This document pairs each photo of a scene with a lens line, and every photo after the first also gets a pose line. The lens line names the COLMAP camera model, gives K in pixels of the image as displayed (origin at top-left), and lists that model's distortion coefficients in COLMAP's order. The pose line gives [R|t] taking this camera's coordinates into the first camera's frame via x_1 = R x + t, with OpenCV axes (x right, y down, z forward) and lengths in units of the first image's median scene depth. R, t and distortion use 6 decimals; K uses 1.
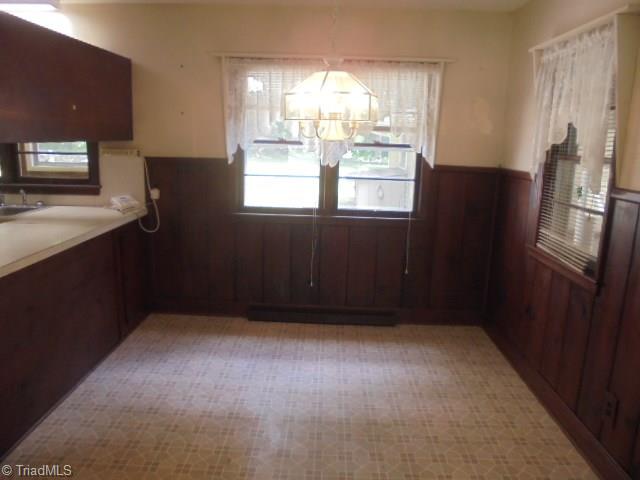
lens RADIAL K [[481.9, 0, 320.3], [0, 481.9, 239.0], [0, 0, 1]] dist [-0.098731, 0.054187]
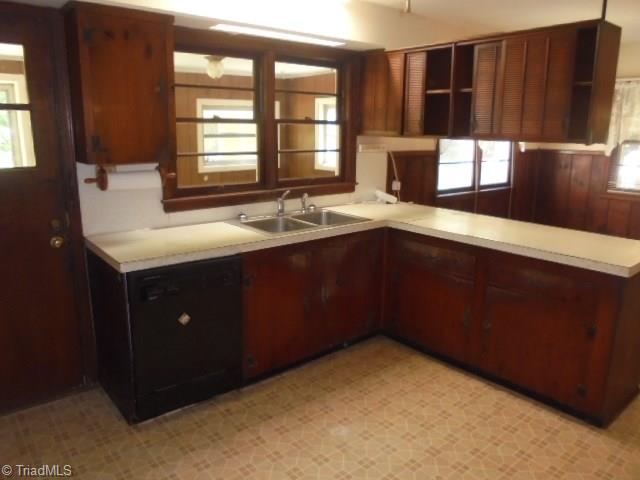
lens RADIAL K [[481.9, 0, 319.9], [0, 481.9, 237.3], [0, 0, 1]] dist [-0.098731, 0.054187]
pose [[0.750903, -0.161728, 0.640303, -1.186655], [0.148523, 0.986070, 0.074884, -0.085614], [-0.643494, 0.038869, 0.764463, 0.277845]]
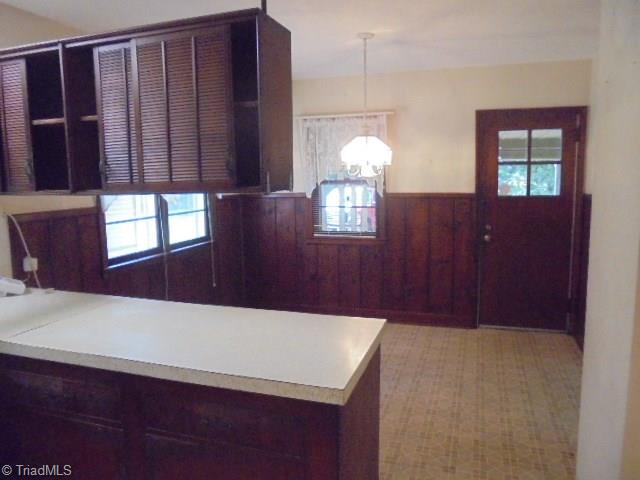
lens RADIAL K [[481.9, 0, 317.3], [0, 481.9, 241.6], [0, 0, 1]] dist [-0.098731, 0.054187]
pose [[0.296673, -0.160061, 0.941470, -0.878434], [0.222462, 0.970315, 0.094864, -0.097502], [-0.928707, 0.181298, 0.323474, 0.350679]]
